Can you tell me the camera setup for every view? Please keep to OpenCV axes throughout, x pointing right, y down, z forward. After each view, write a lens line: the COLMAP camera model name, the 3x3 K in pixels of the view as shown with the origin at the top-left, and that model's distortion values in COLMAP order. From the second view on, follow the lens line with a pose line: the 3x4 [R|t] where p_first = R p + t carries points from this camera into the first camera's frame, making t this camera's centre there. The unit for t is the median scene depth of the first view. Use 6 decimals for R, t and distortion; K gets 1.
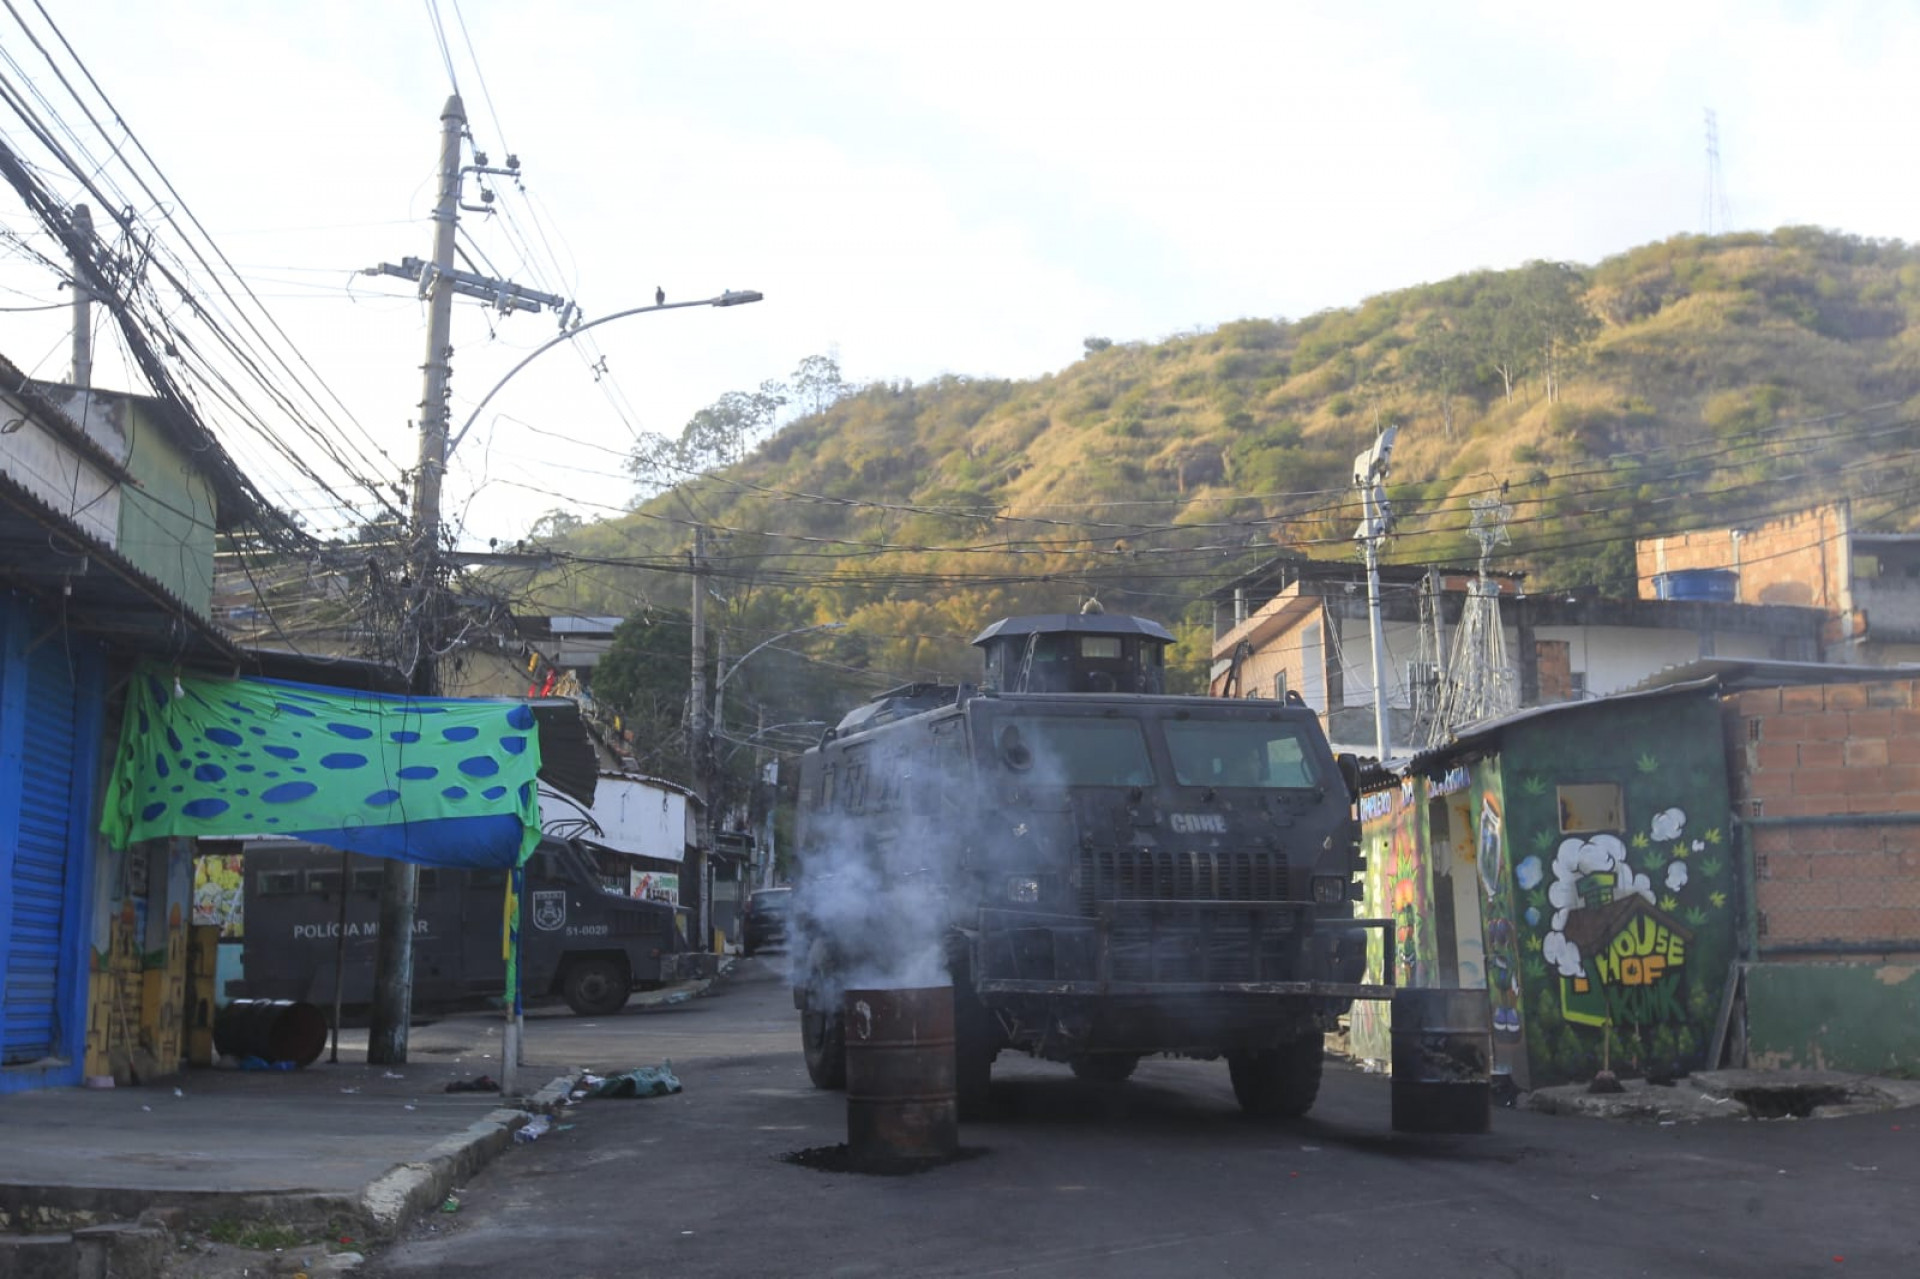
lens RADIAL K [[2411.0, 0, 955.4], [0, 2411.0, 639.1], [0, 0, 1]] dist [0.034975, 0.000000]
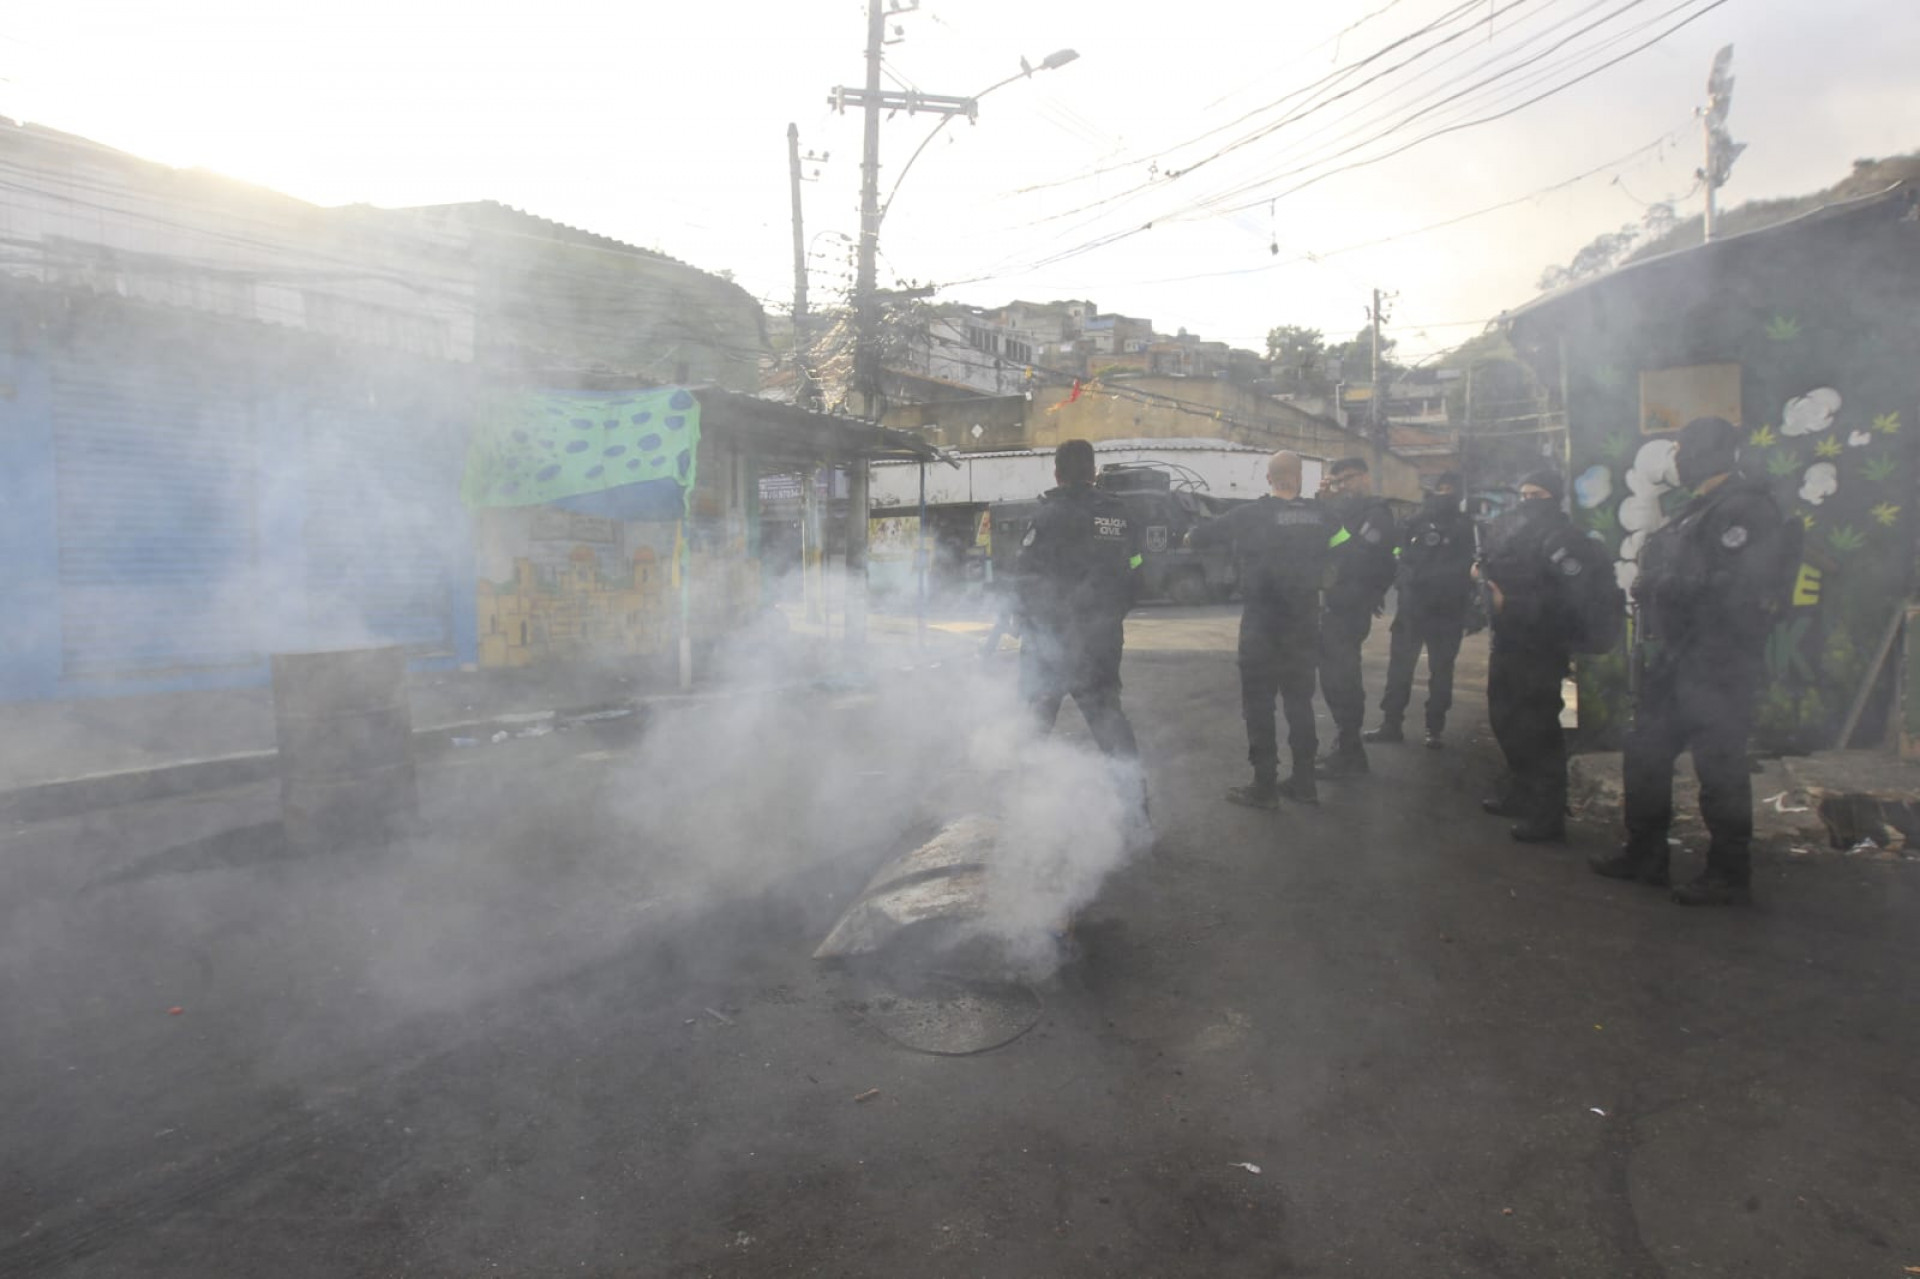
lens RADIAL K [[1133.7, 0, 965.9], [0, 1133.7, 637.1], [0, 0, 1]] dist [-0.052959, 0.022087]
pose [[0.807679, 0.031422, -0.588785, 0.138850], [0.088161, 0.980917, 0.173287, 0.030559], [0.582994, -0.191869, 0.789496, 0.280541]]
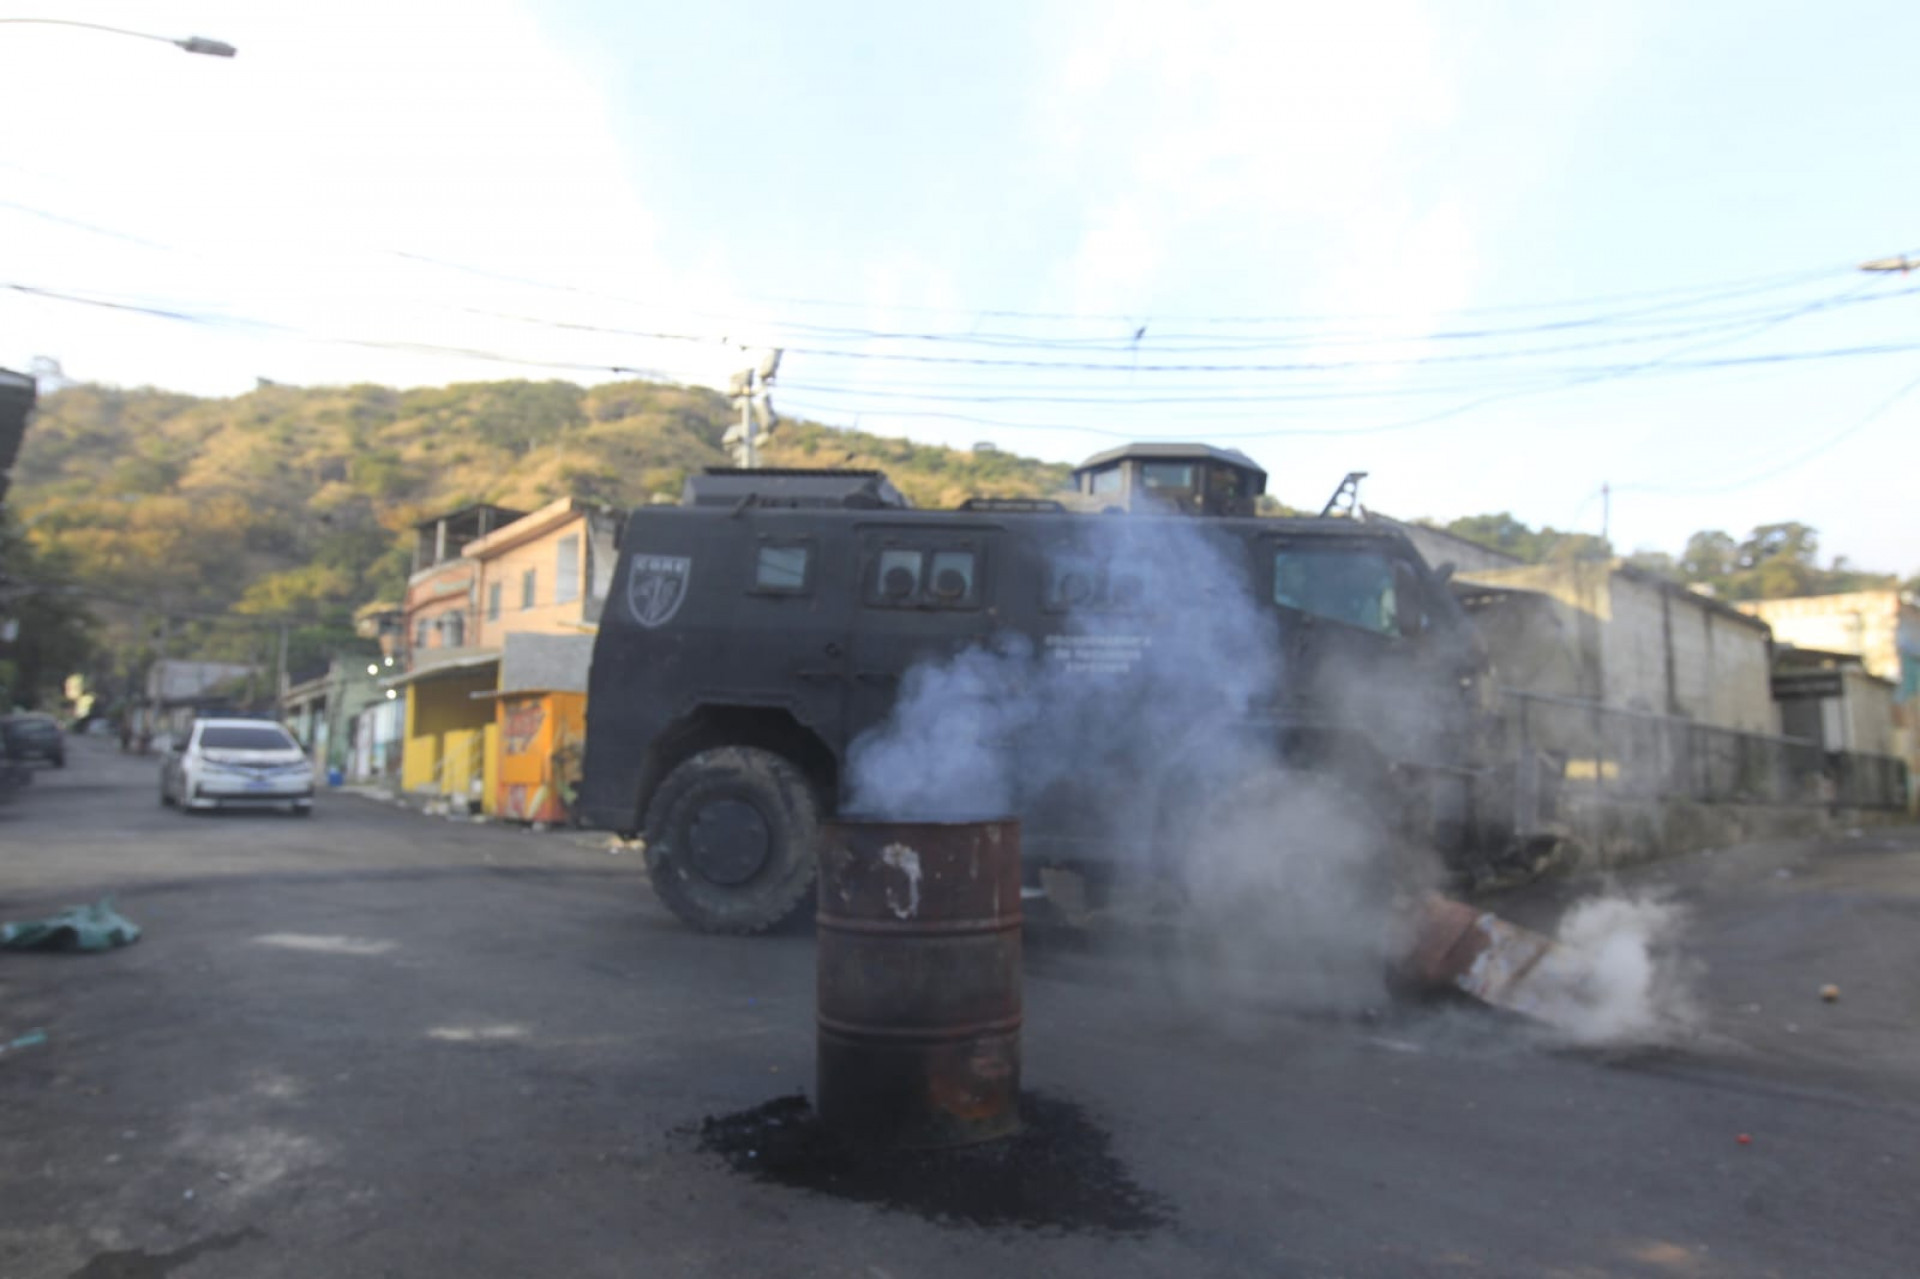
lens RADIAL K [[1349.9, 0, 973.2], [0, 1349.9, 641.5], [0, 0, 1]] dist [-0.050338, 0.035670]
pose [[0.837505, 0.079810, 0.540569, -0.062639], [-0.091998, 0.995749, -0.004481, 0.036186], [-0.538629, -0.045978, 0.841288, 0.254798]]
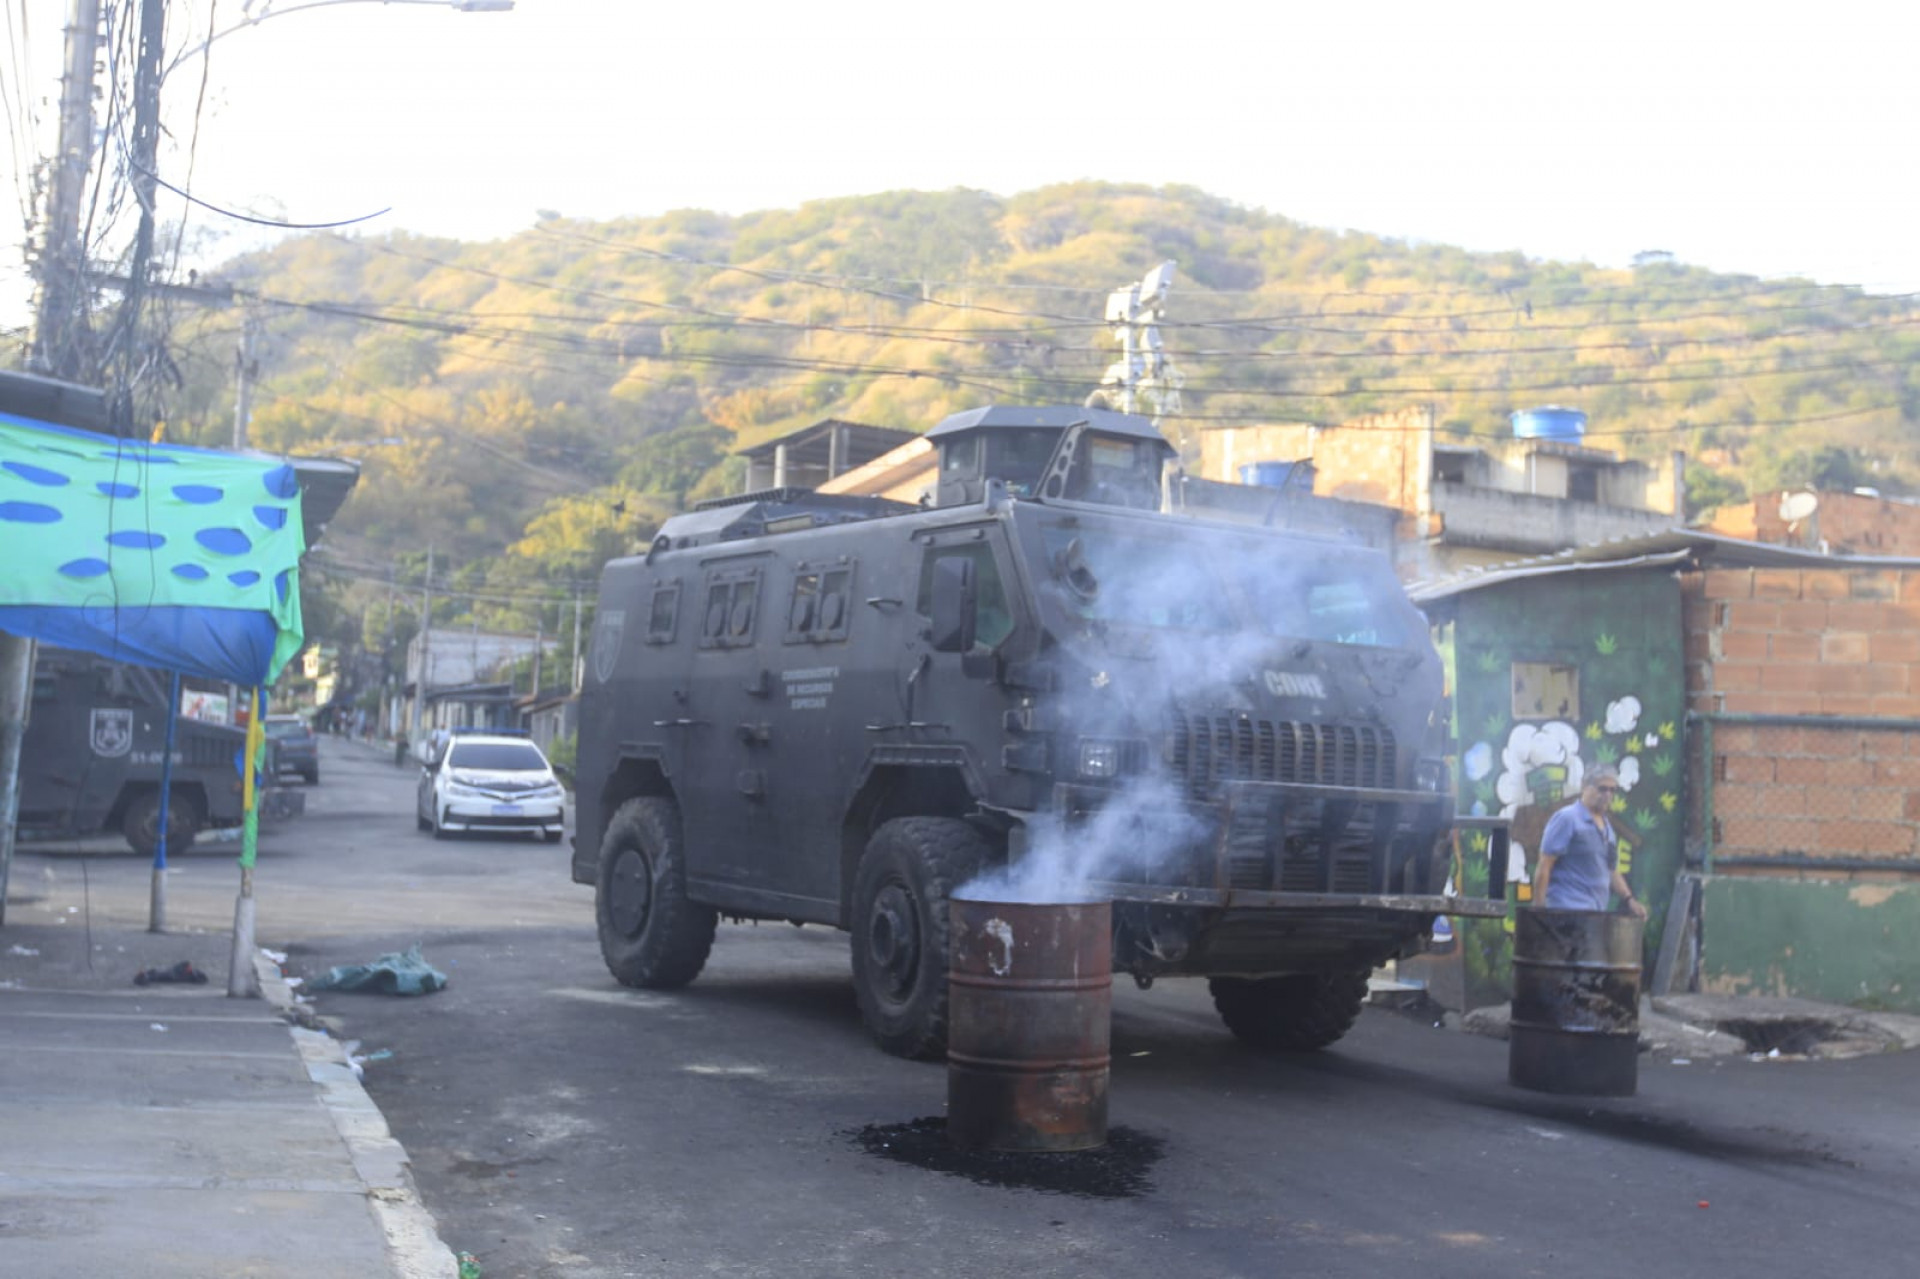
lens RADIAL K [[2195.1, 0, 971.7], [0, 2195.1, 642.0], [0, 0, 1]] dist [0.017571, 0.000000]
pose [[0.960561, 0.065618, 0.270217, -0.073406], [-0.081508, 0.995516, 0.047999, 0.014987], [-0.265855, -0.068131, 0.961602, 0.141730]]
